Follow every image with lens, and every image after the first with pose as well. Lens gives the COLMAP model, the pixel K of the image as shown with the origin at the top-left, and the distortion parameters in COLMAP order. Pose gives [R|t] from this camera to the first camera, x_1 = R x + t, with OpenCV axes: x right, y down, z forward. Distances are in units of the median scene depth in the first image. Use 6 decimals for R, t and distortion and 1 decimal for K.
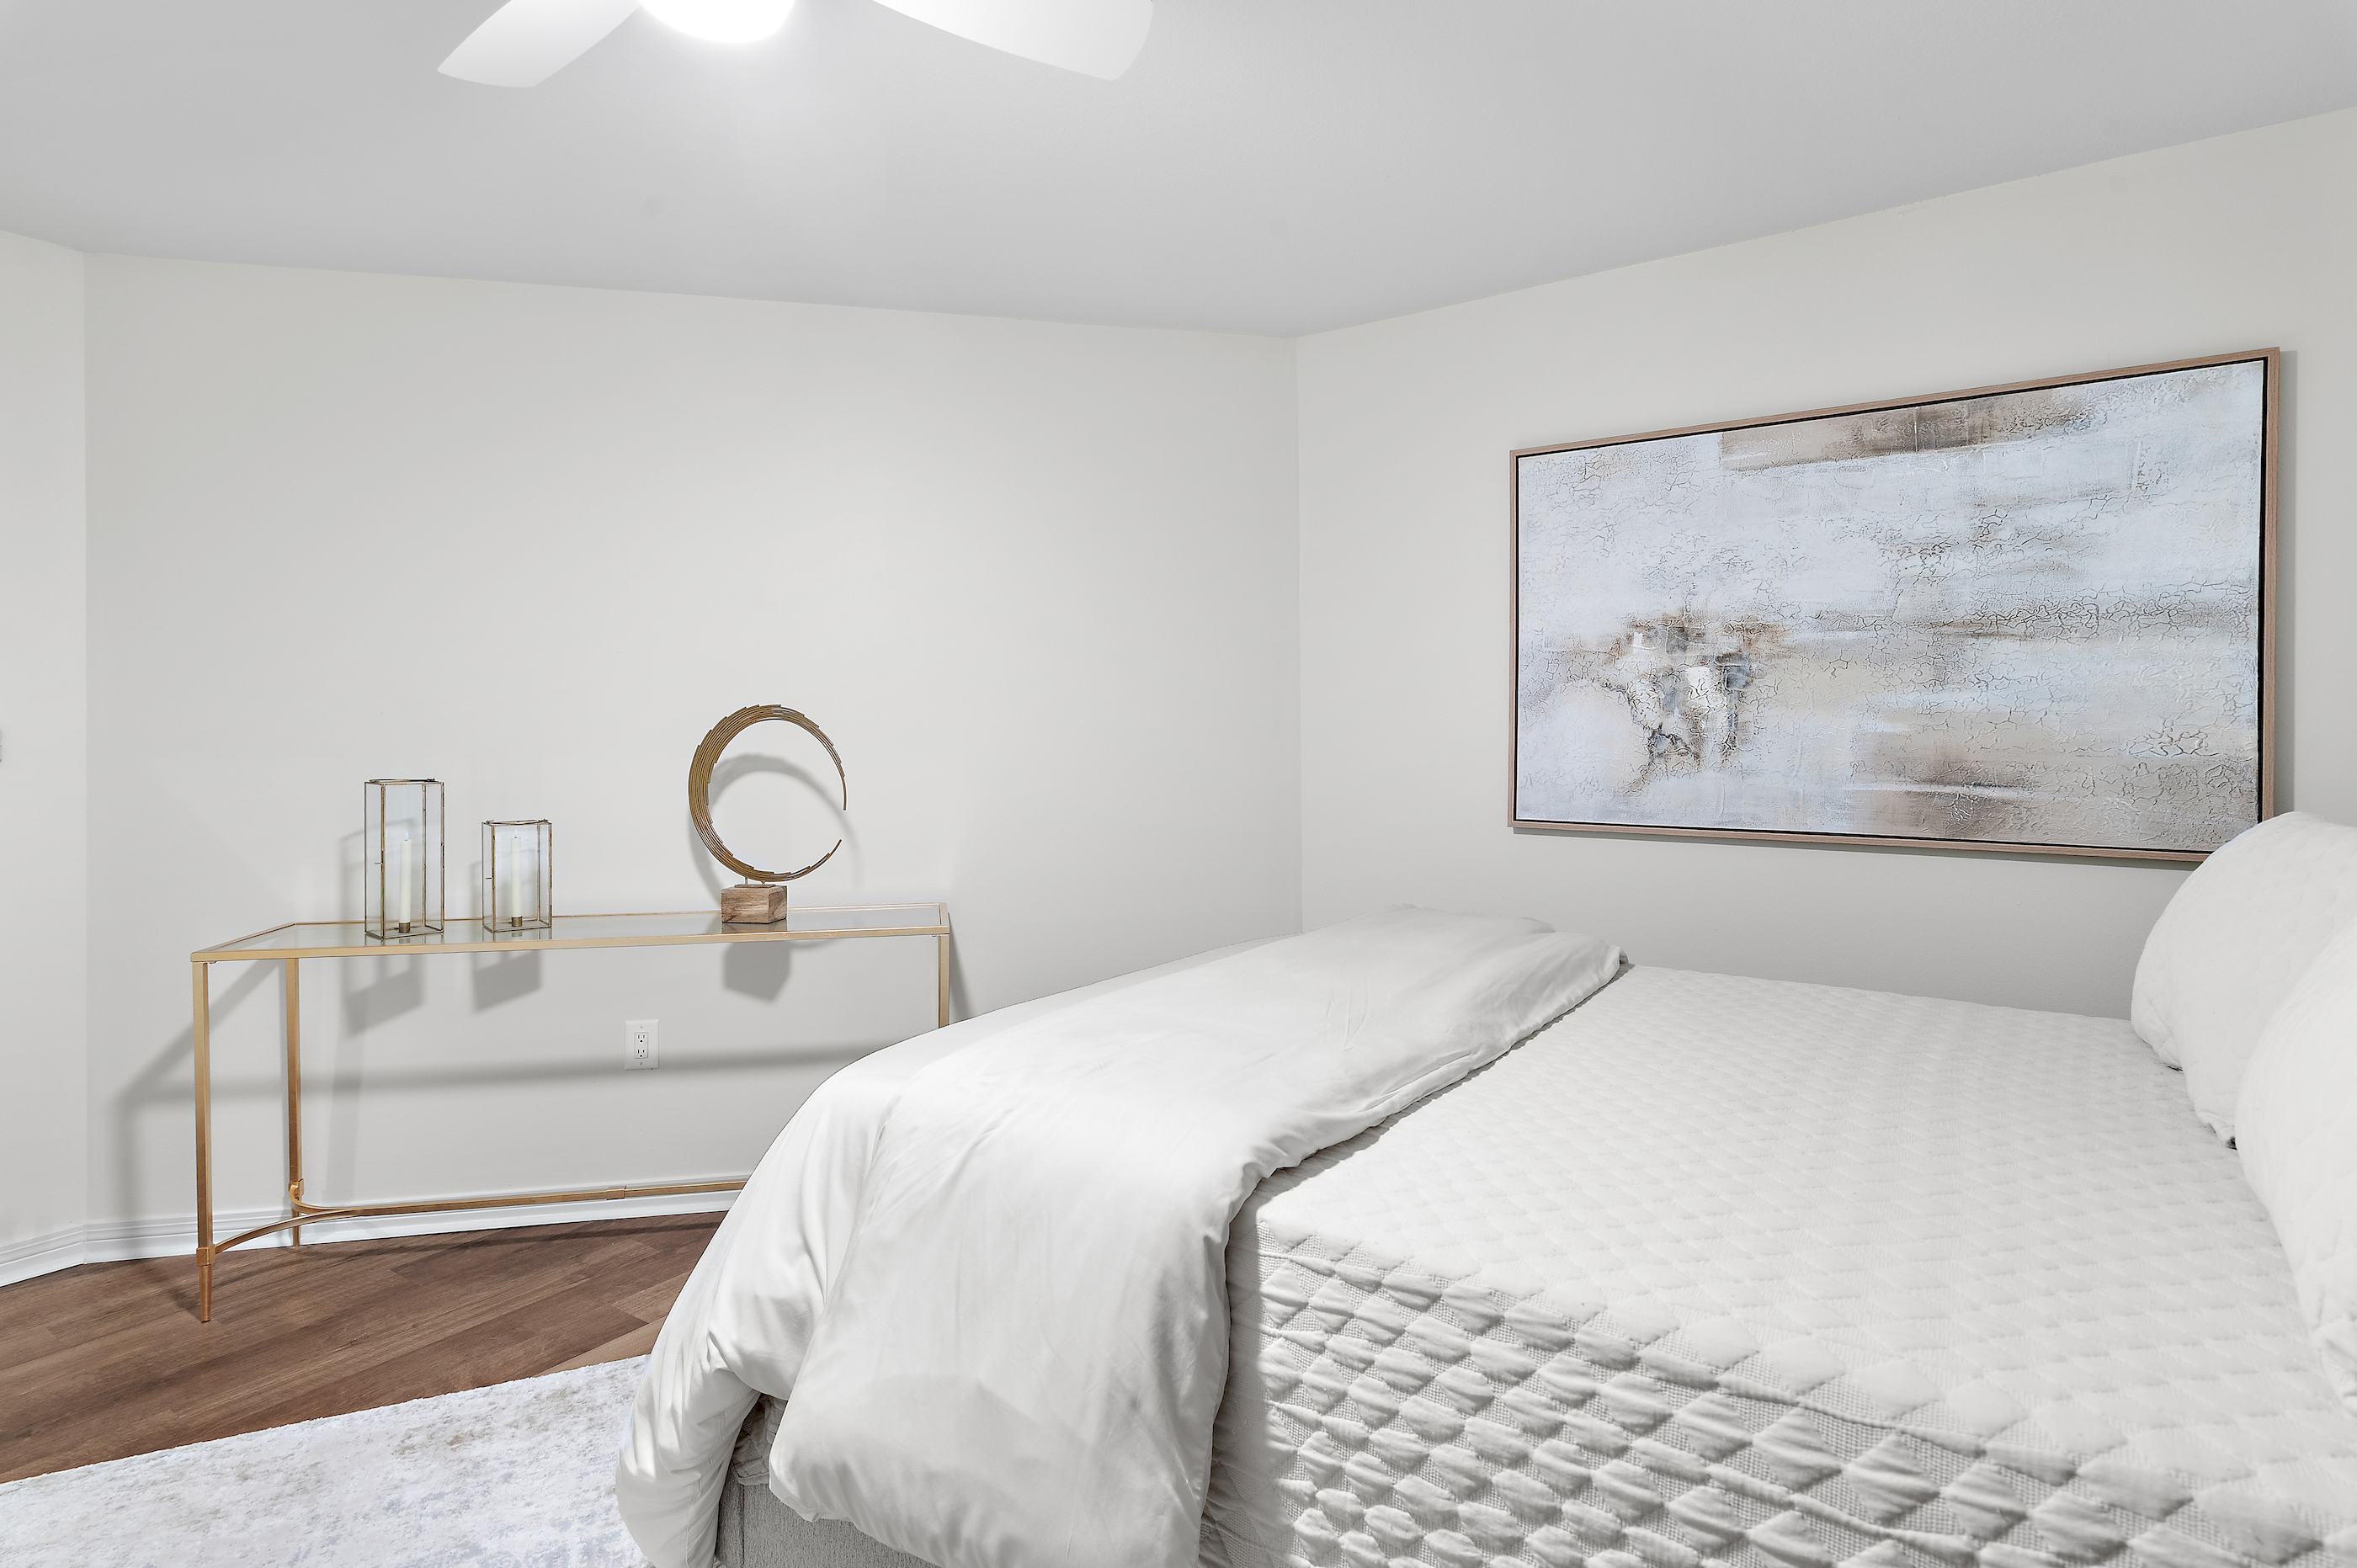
lens RADIAL K [[1174.6, 0, 1185.7], [0, 1174.6, 776.0], [0, 0, 1]] dist [0.001288, 0.000245]
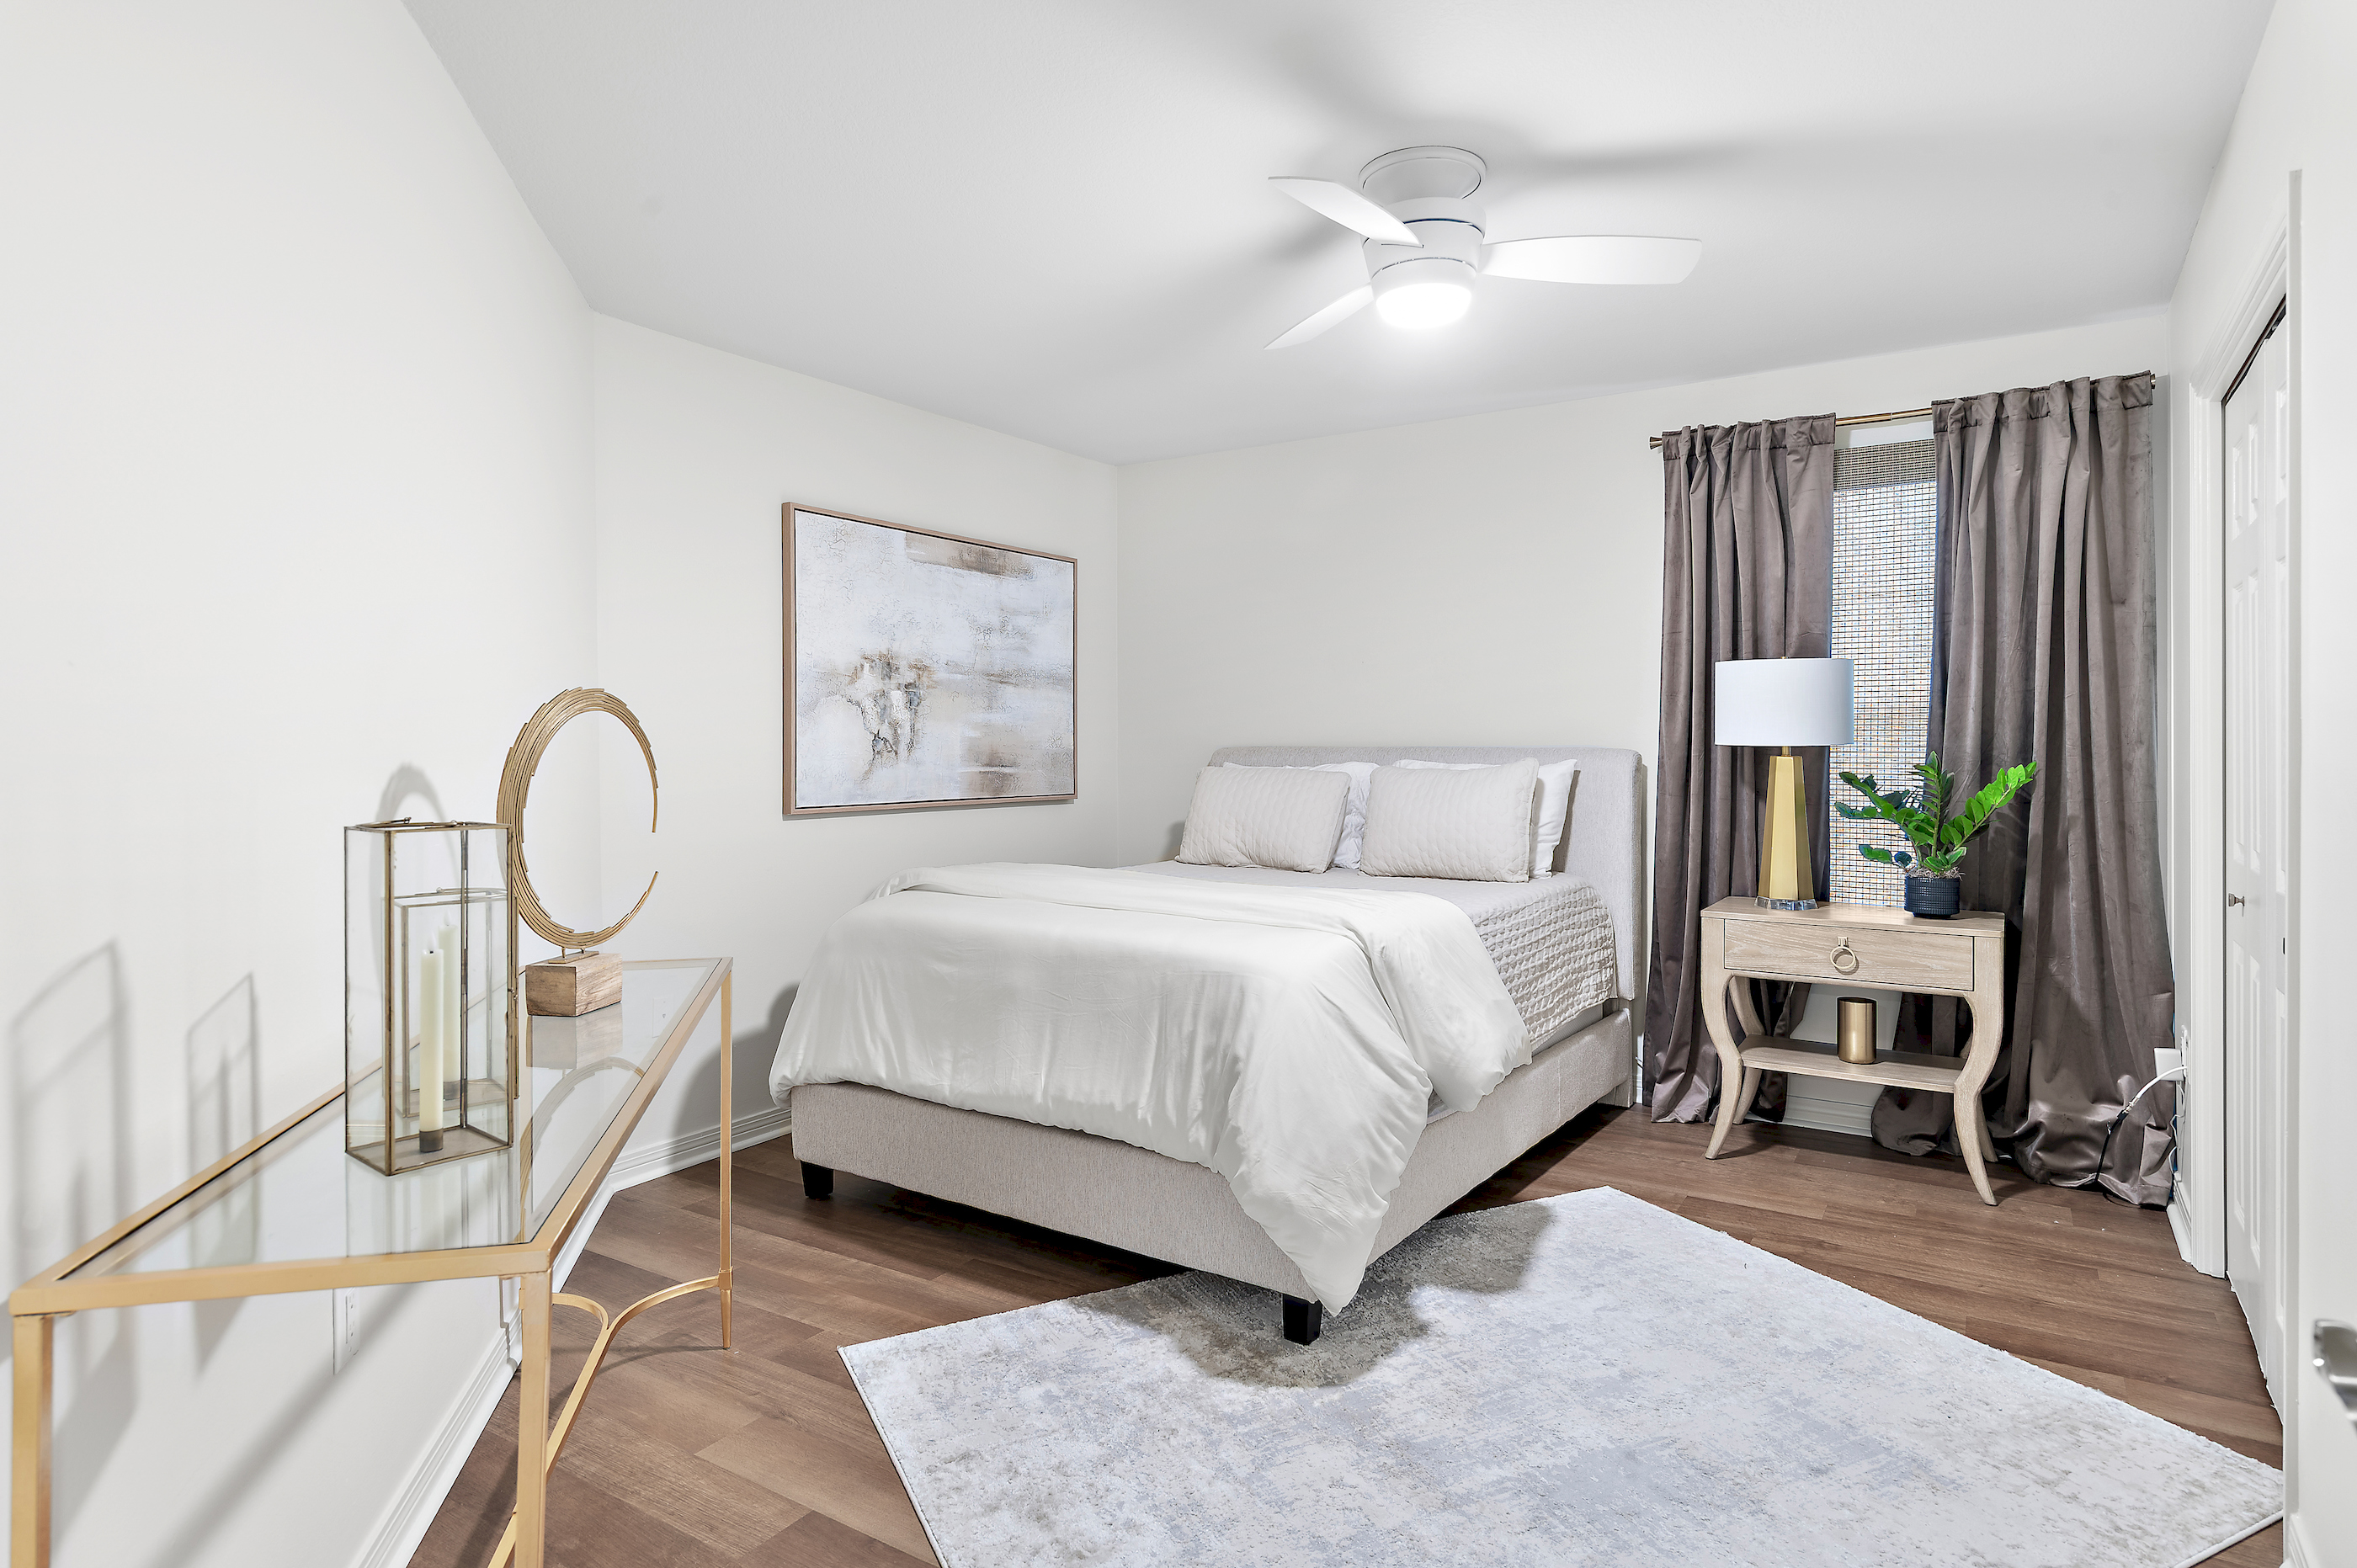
lens RADIAL K [[1297.7, 0, 1184.3], [0, 1297.7, 770.5], [0, 0, 1]] dist [-0.000915, -0.001094]
pose [[-0.022742, -0.019625, 0.999549, -1.175062], [0.042125, 0.998901, 0.020571, -0.013415], [-0.998853, 0.042574, -0.021891, 0.696259]]
